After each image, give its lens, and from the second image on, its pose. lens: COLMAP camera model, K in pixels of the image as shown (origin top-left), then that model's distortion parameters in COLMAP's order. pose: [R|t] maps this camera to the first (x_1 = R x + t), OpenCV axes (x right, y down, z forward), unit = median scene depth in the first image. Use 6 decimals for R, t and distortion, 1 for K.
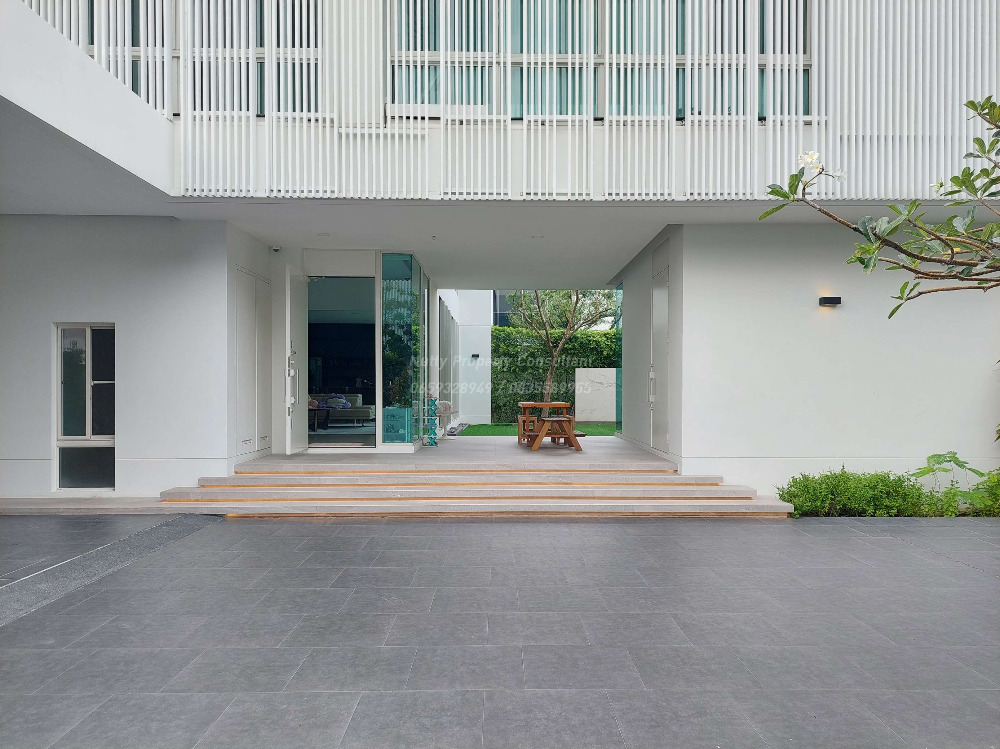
lens RADIAL K [[718.1, 0, 513.8], [0, 718.1, 378.2], [0, 0, 1]] dist [0.068480, -0.080887]
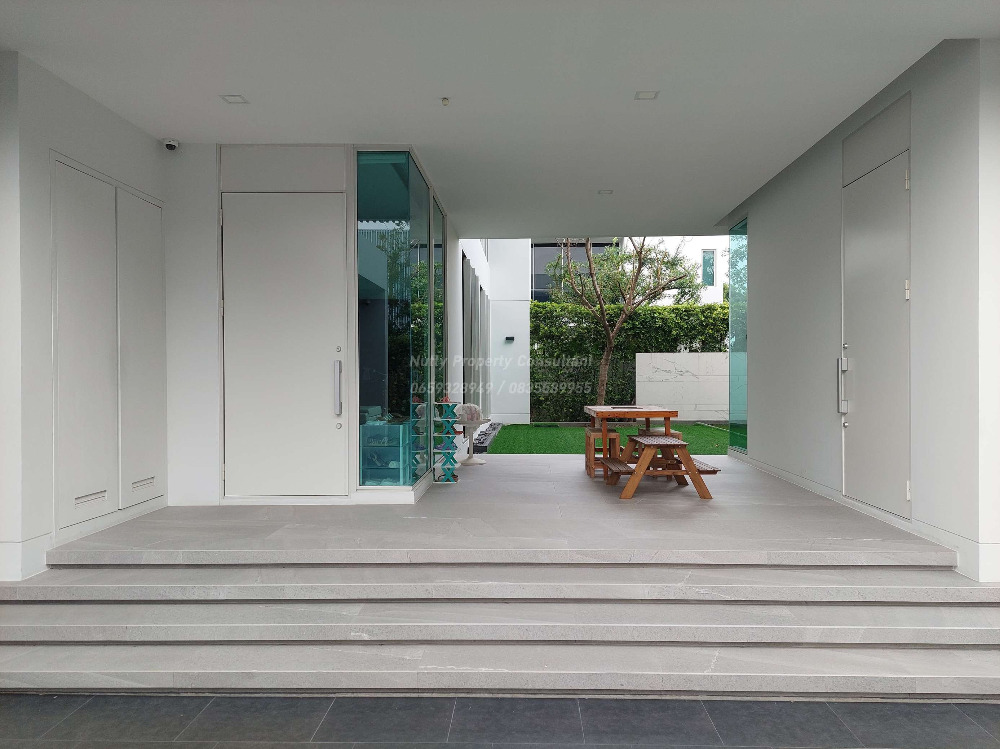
lens RADIAL K [[718.1, 0, 513.8], [0, 718.1, 378.2], [0, 0, 1]] dist [0.068480, -0.080887]
pose [[0.999161, -0.005629, -0.040557, -0.044271], [0.006435, 0.999784, 0.019762, -0.007239], [0.040437, -0.020006, 0.998982, 0.524173]]
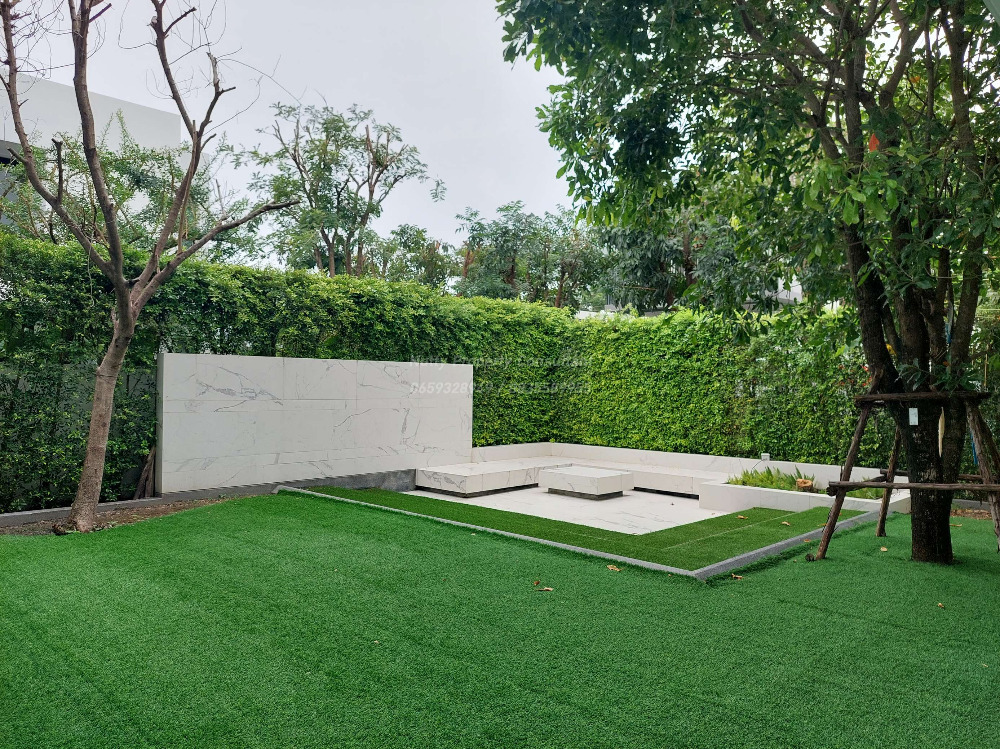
lens RADIAL K [[718.1, 0, 513.8], [0, 718.1, 378.2], [0, 0, 1]] dist [0.068480, -0.080887]
pose [[0.710015, 0.010783, 0.704104, -0.137626], [-0.023873, 0.999677, 0.008764, -0.022115], [-0.703782, -0.023031, 0.710042, 1.564110]]
